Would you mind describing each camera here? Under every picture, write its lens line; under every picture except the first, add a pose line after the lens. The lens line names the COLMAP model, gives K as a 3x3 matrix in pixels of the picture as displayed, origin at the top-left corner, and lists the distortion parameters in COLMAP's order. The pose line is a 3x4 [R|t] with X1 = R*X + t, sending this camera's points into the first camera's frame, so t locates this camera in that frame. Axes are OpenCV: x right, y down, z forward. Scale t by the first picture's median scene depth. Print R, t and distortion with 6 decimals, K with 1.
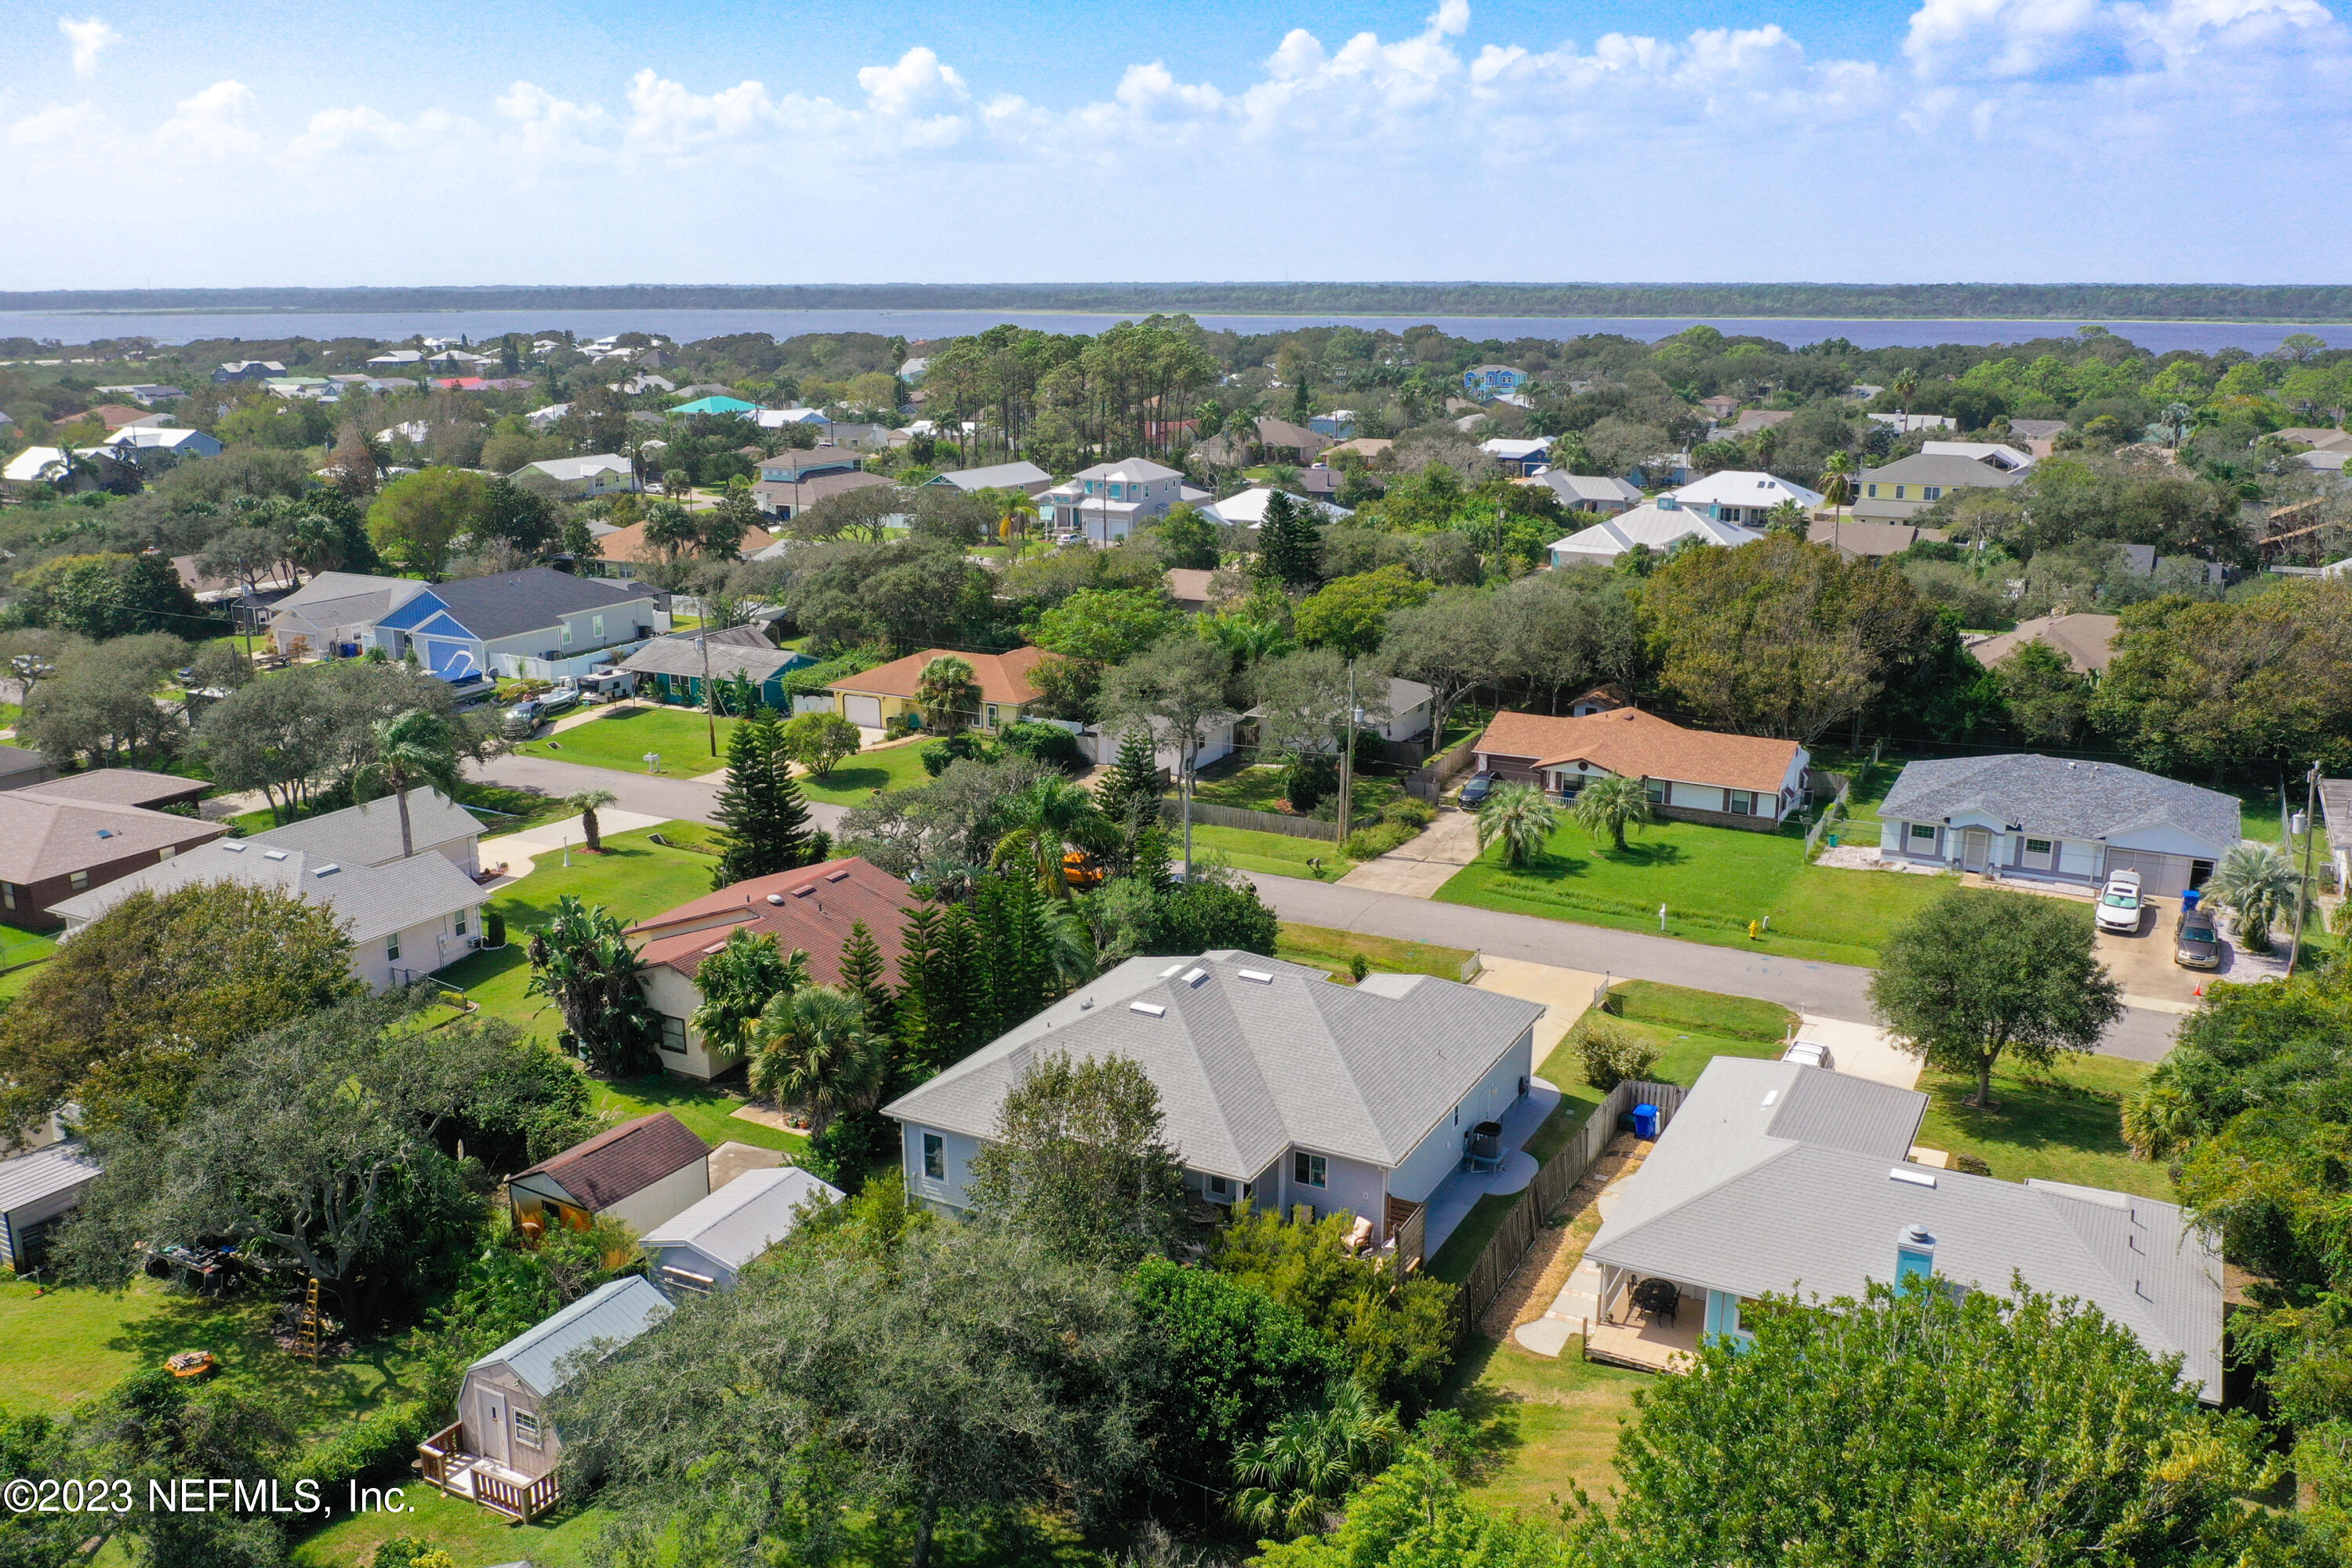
lens RADIAL K [[1841.2, 0, 1176.0], [0, 1841.2, 784.0], [0, 0, 1]] dist [-0.043347, -0.000784]
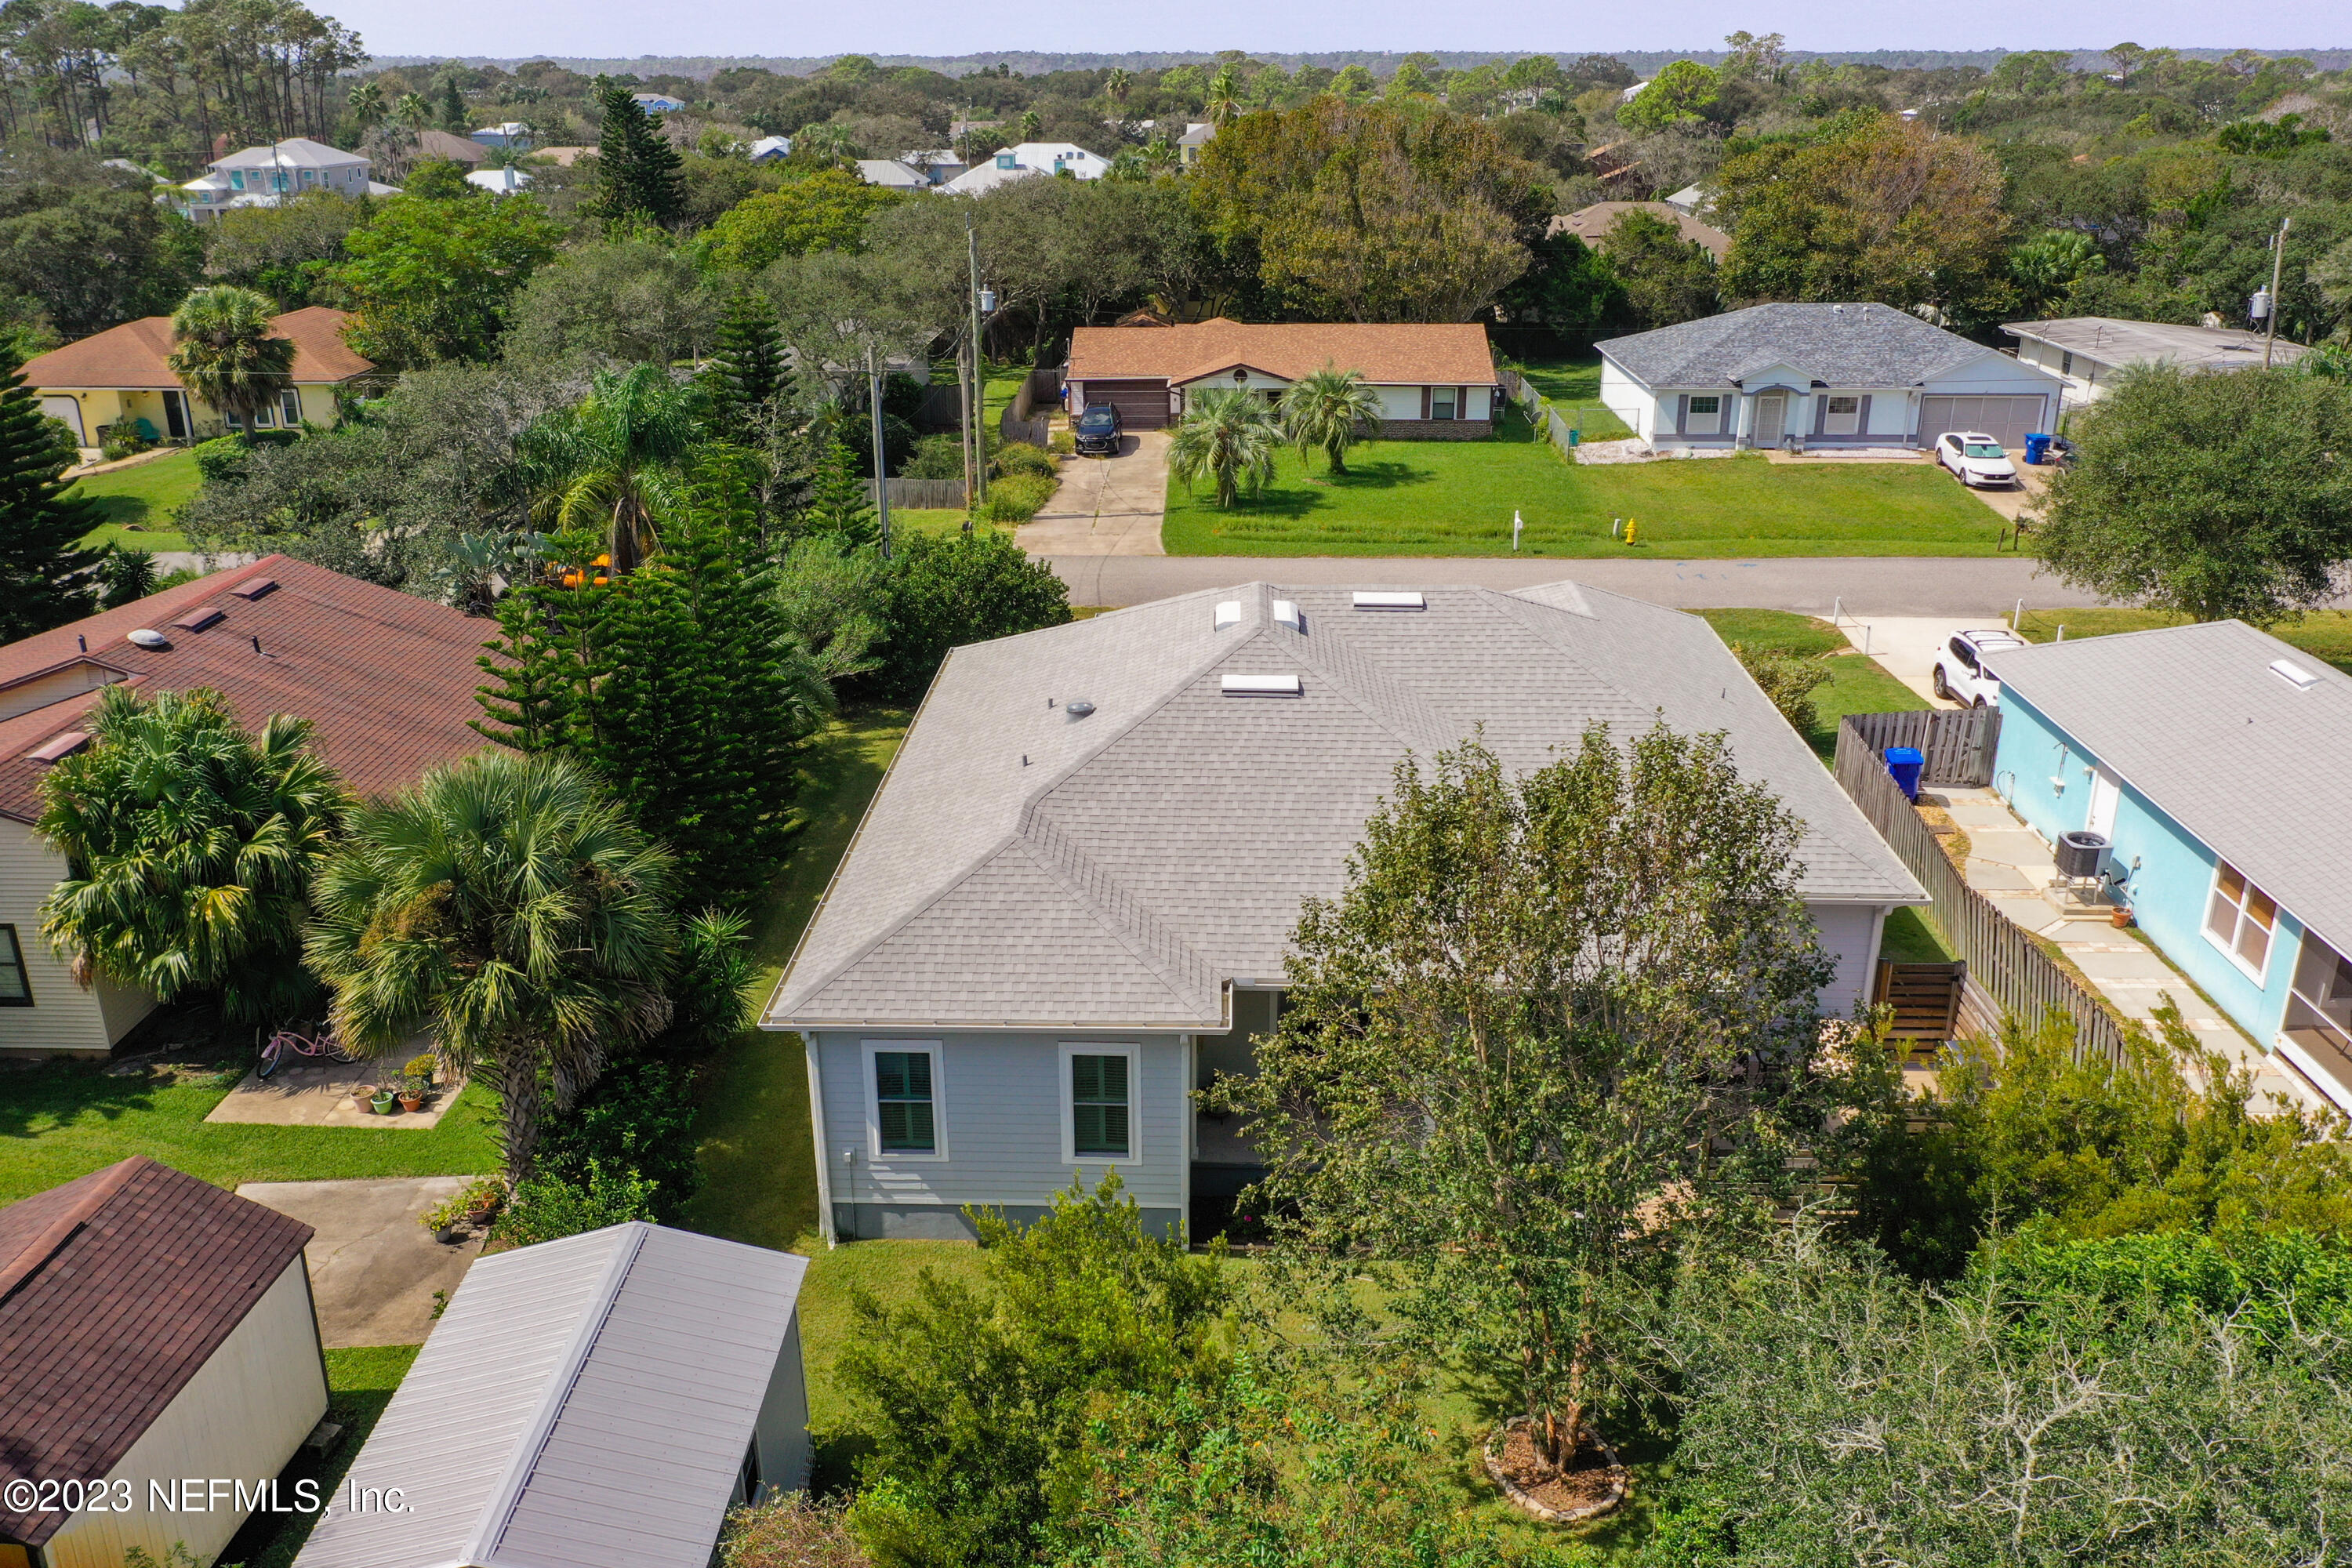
lens RADIAL K [[1869.4, 0, 1176.0], [0, 1869.4, 784.0], [0, 0, 1]] dist [-0.003041, 0.001567]
pose [[0.896599, -0.163168, 0.411687, -0.148827], [0.117173, 0.983923, 0.134781, 0.052516], [-0.427060, -0.072606, 0.901303, 0.377764]]
